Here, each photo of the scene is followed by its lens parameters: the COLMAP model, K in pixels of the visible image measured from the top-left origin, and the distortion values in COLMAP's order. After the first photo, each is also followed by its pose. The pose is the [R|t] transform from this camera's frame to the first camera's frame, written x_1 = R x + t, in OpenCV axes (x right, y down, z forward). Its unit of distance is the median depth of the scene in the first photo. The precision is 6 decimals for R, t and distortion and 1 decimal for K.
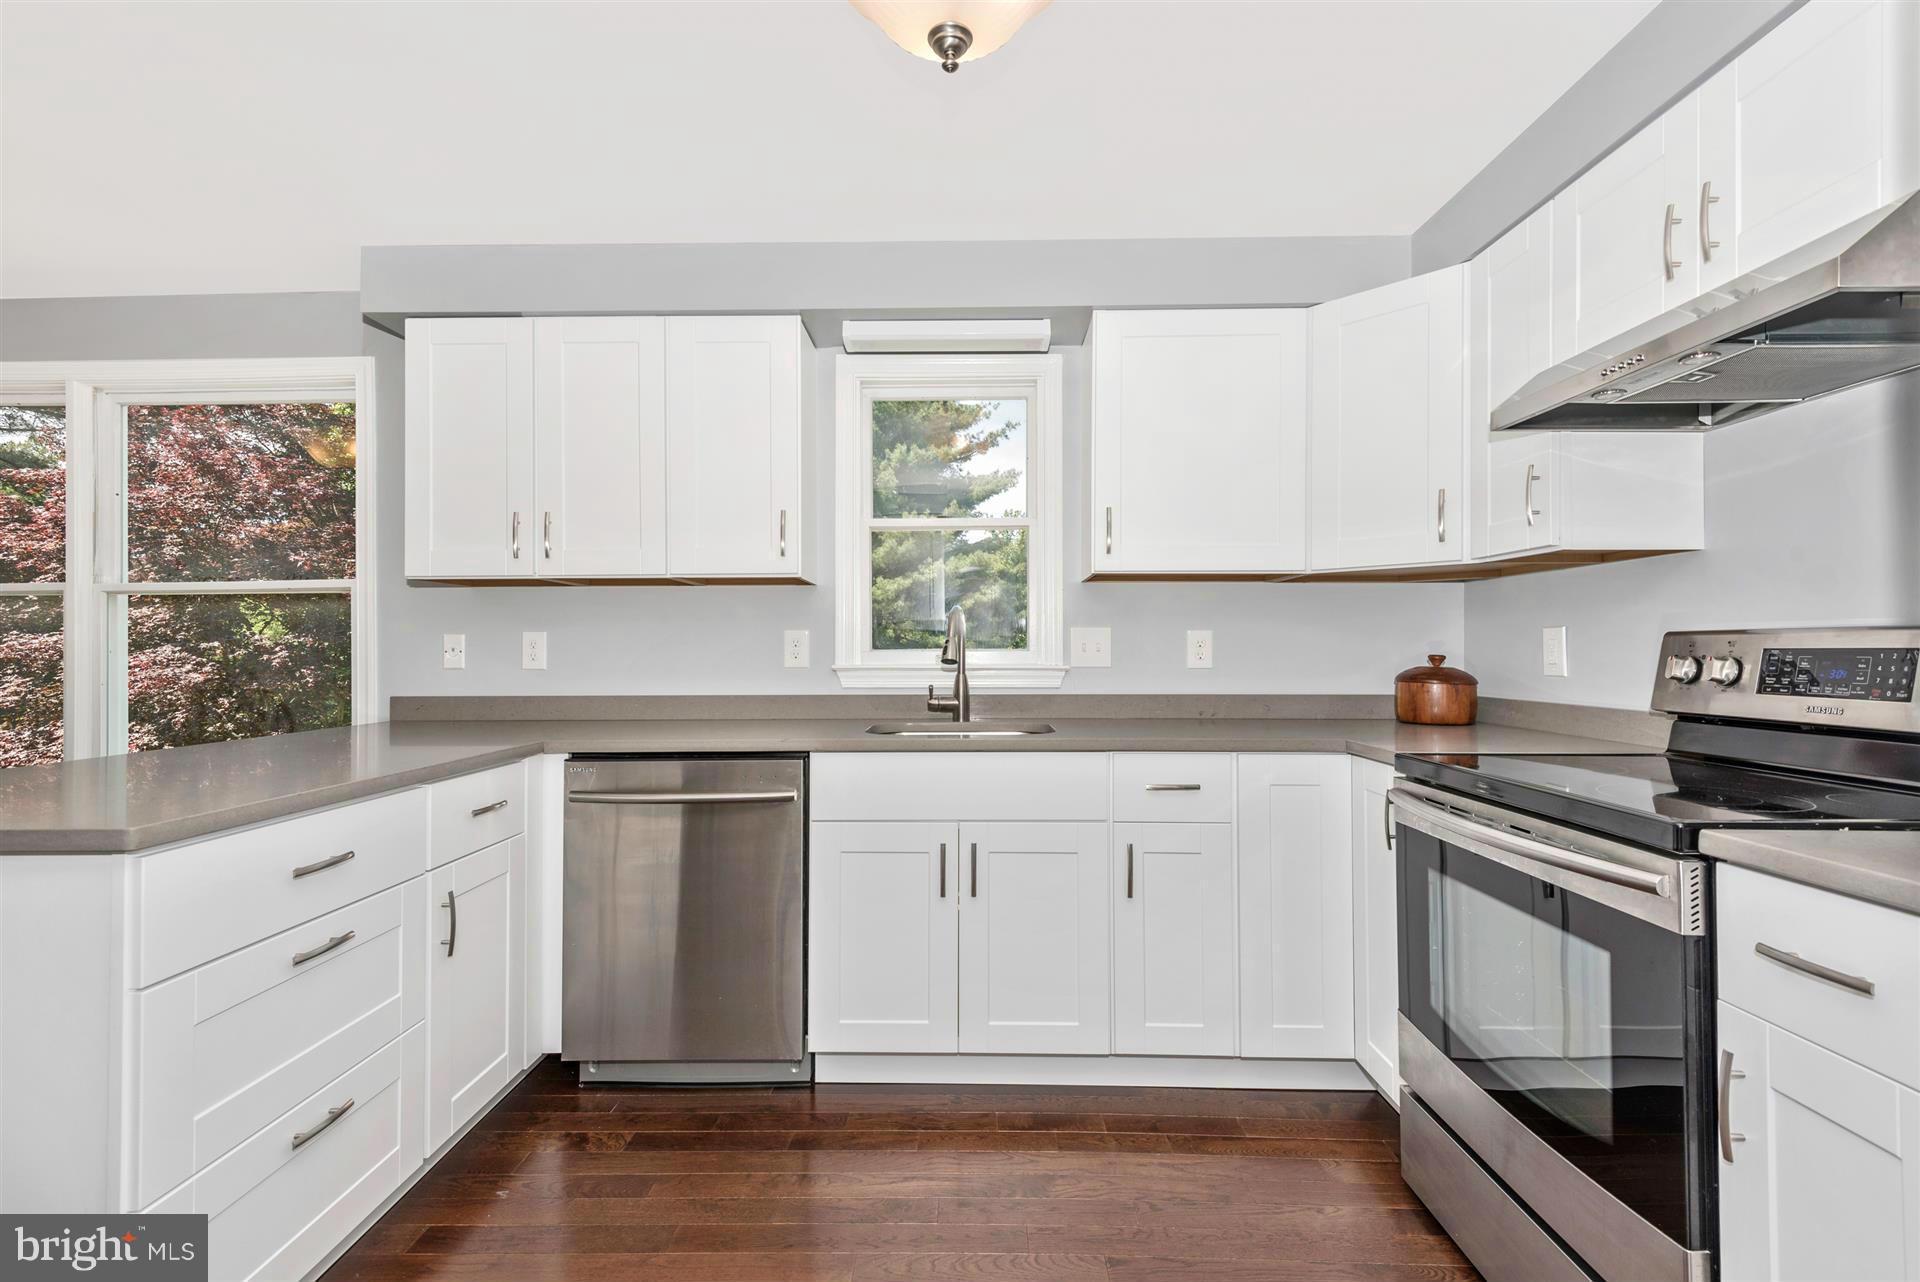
lens RADIAL K [[887.6, 0, 960.9], [0, 887.6, 641.1], [0, 0, 1]] dist [0.005525, 0.000102]
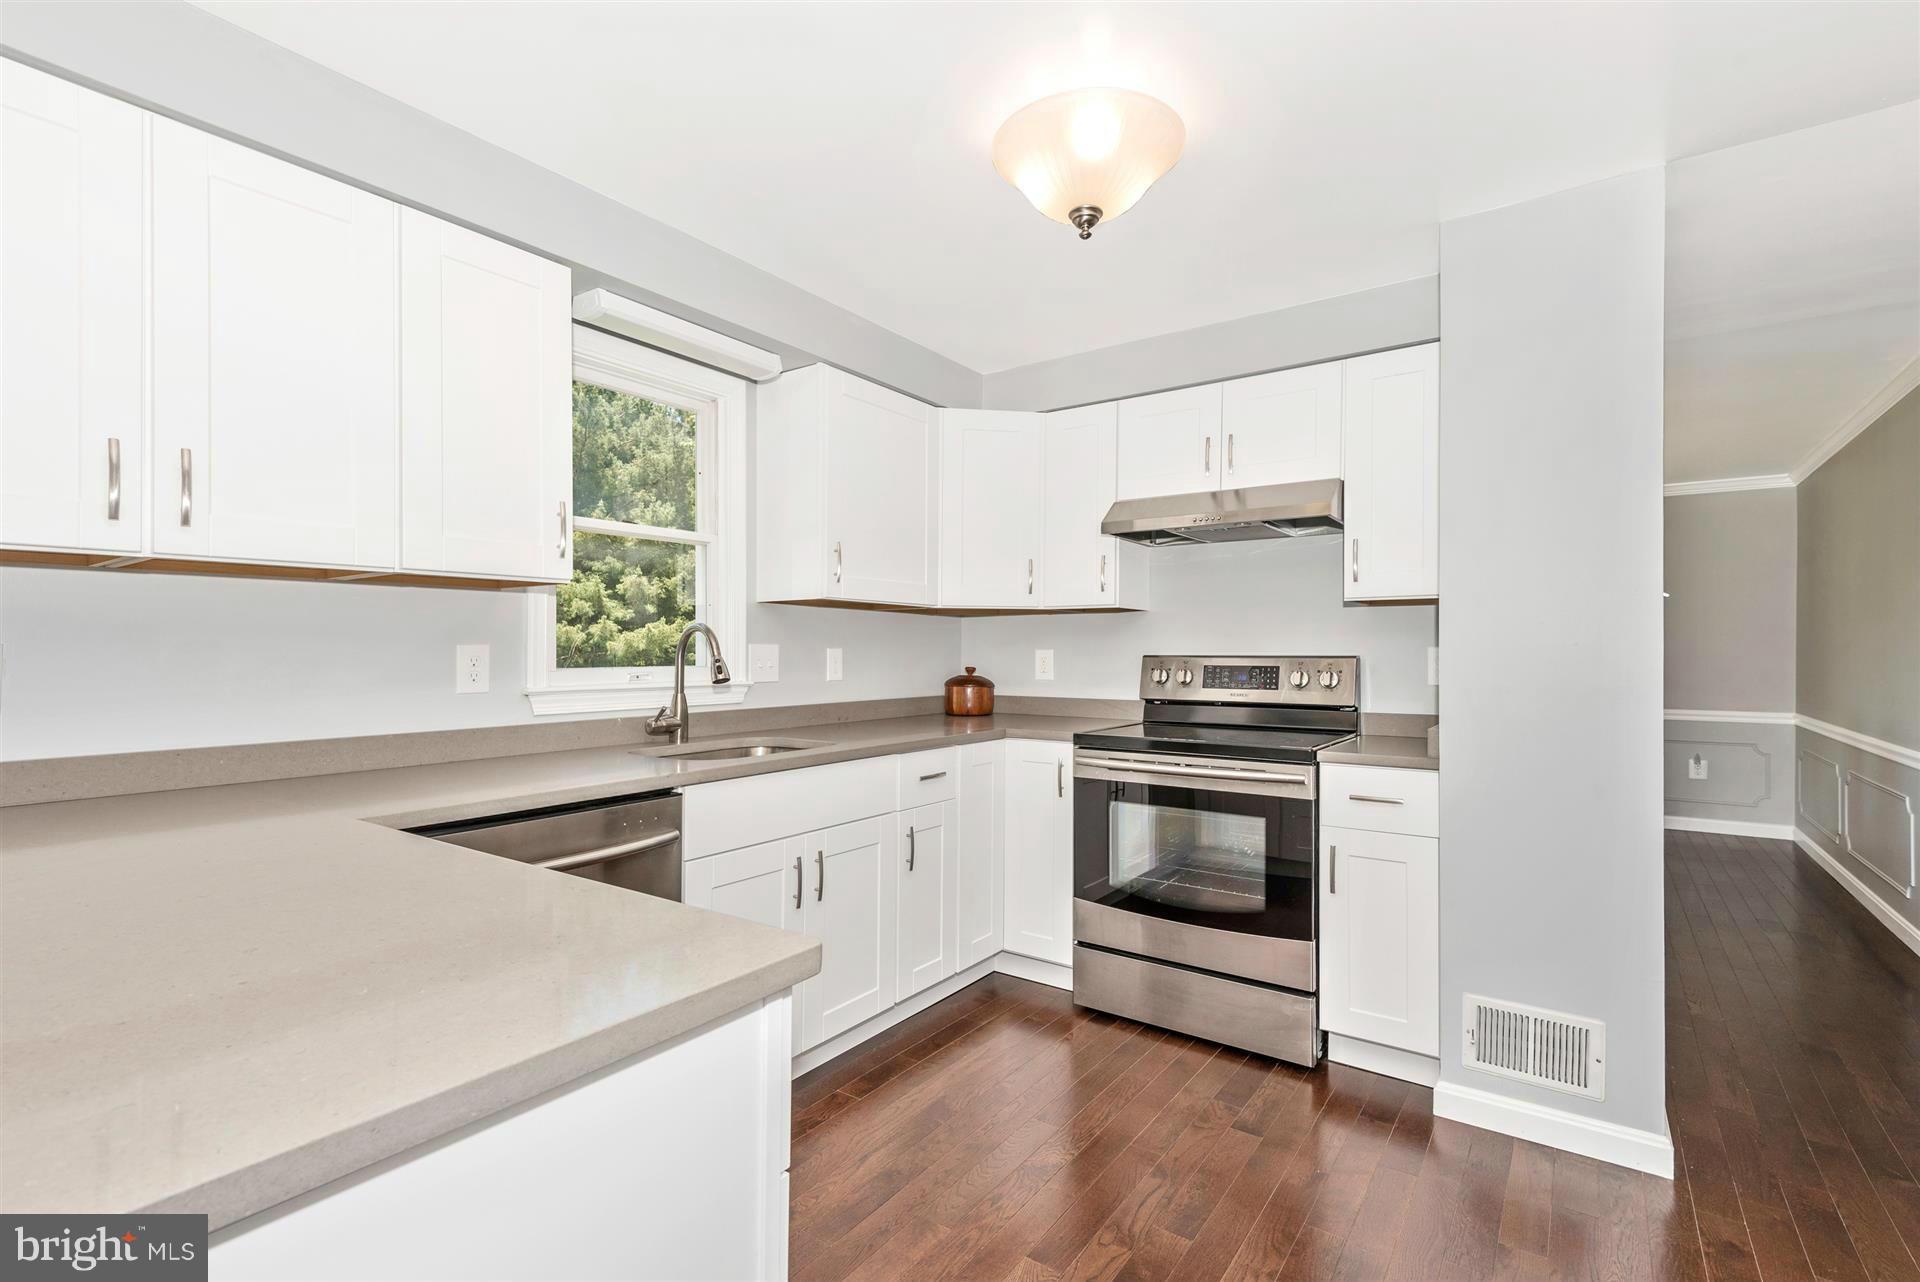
lens RADIAL K [[887.6, 0, 959.9], [0, 887.6, 642.8], [0, 0, 1]] dist [0.005525, 0.000102]
pose [[0.545549, 0.009332, 0.838027, -0.706044], [-0.011562, 0.999927, -0.003608, -0.019128], [-0.837999, -0.007721, 0.545617, 0.247545]]
